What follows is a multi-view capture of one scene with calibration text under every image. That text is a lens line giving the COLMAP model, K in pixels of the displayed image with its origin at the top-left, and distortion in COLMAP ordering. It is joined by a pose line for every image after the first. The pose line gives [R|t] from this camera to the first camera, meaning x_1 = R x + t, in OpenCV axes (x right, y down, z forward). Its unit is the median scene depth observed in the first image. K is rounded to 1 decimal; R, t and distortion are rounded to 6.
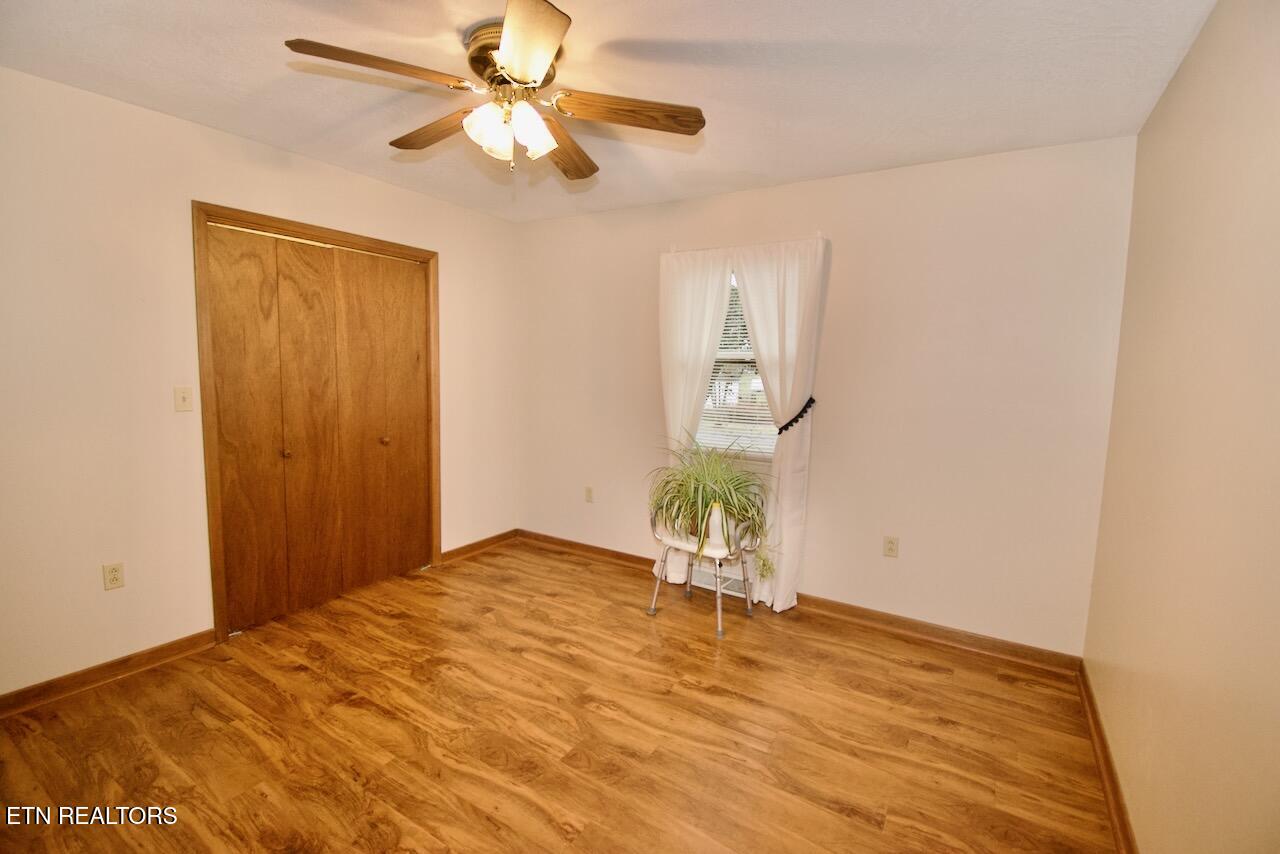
lens RADIAL K [[561.5, 0, 642.8], [0, 561.5, 425.6], [0, 0, 1]] dist [0.022771, -0.027040]
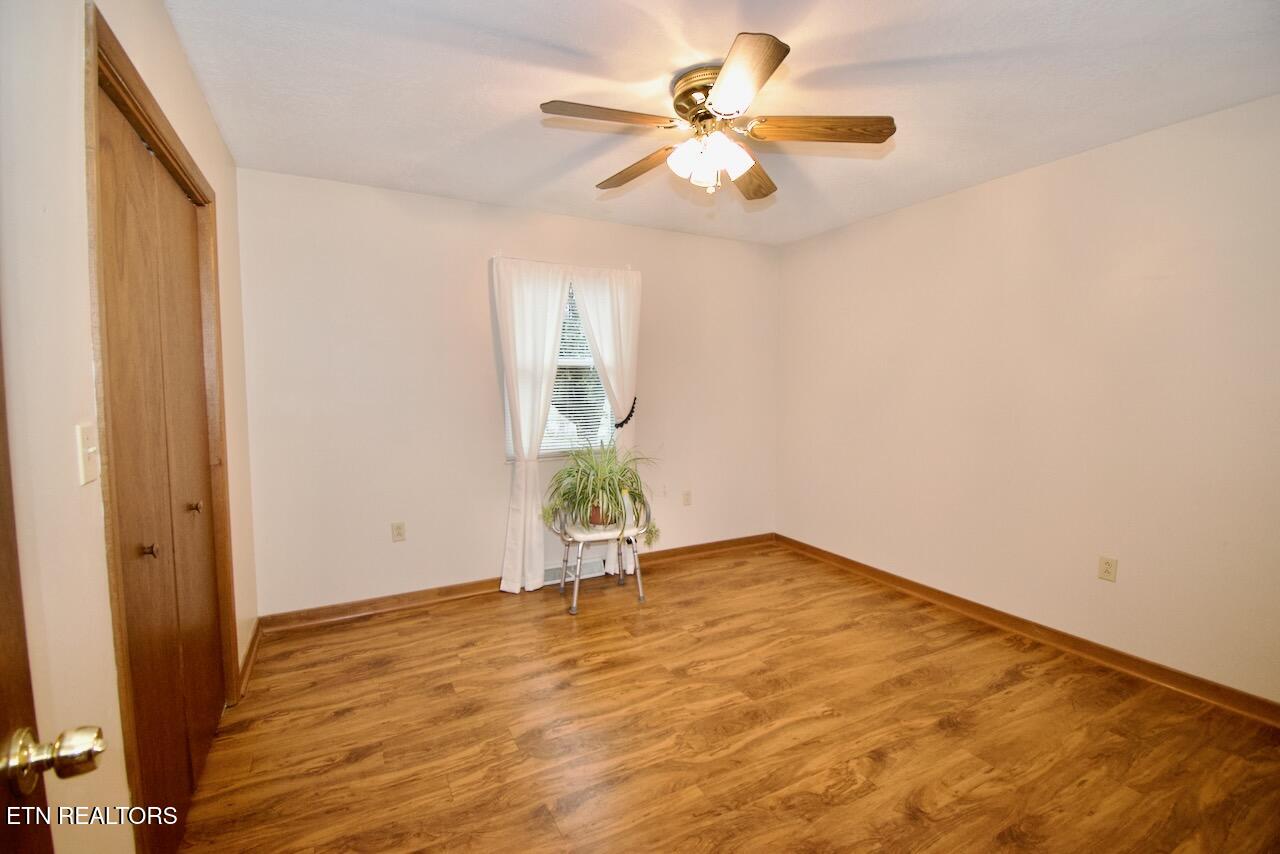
lens RADIAL K [[561.5, 0, 642.8], [0, 561.5, 425.6], [0, 0, 1]] dist [0.022771, -0.027040]
pose [[0.504376, -0.087548, 0.859035, -0.783353], [0.105714, 0.993624, 0.039196, -0.031958], [-0.856989, 0.071043, 0.510415, 0.352086]]
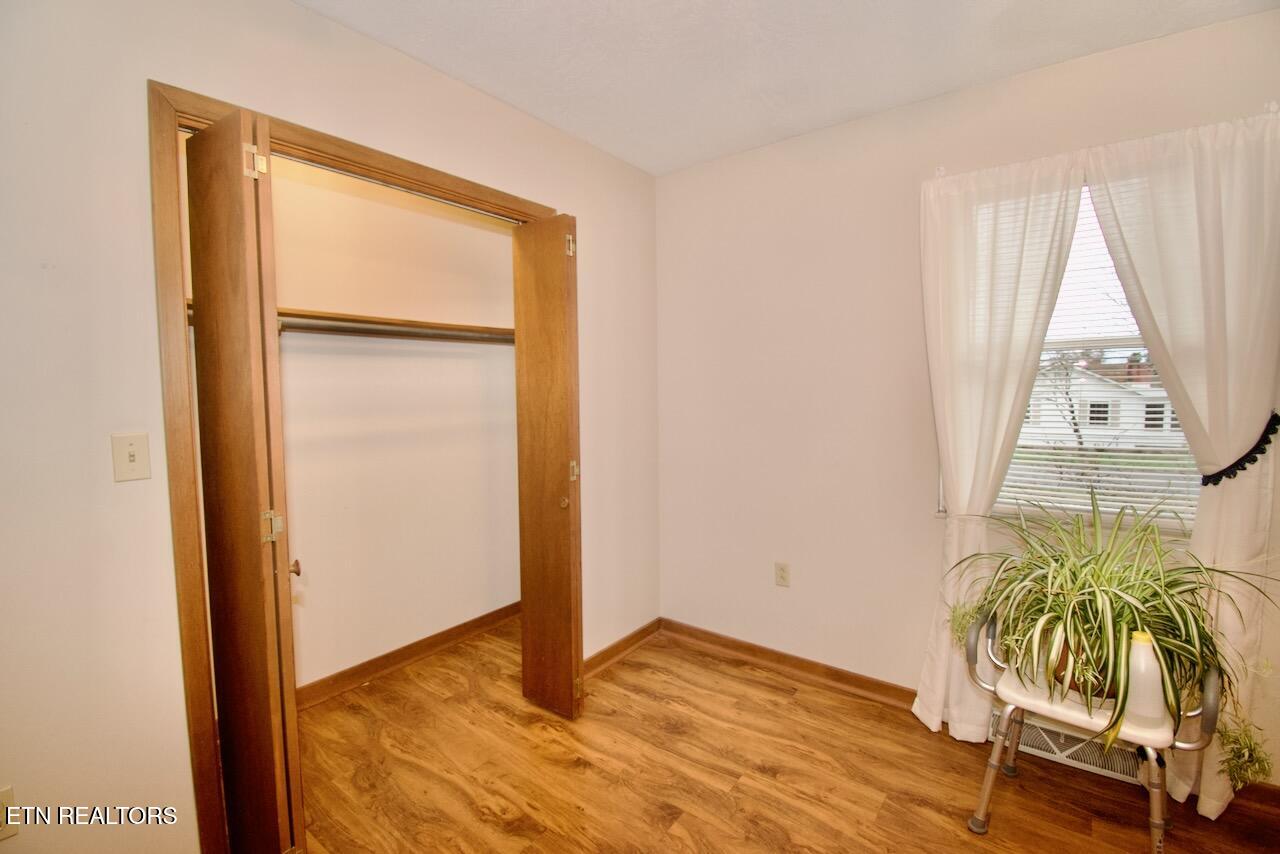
lens RADIAL K [[561.5, 0, 642.8], [0, 561.5, 425.6], [0, 0, 1]] dist [0.022771, -0.027040]
pose [[0.994059, -0.032642, -0.103834, -0.235688], [0.028776, 0.998843, -0.038519, -0.036416], [0.104971, 0.035303, 0.993848, 0.433763]]
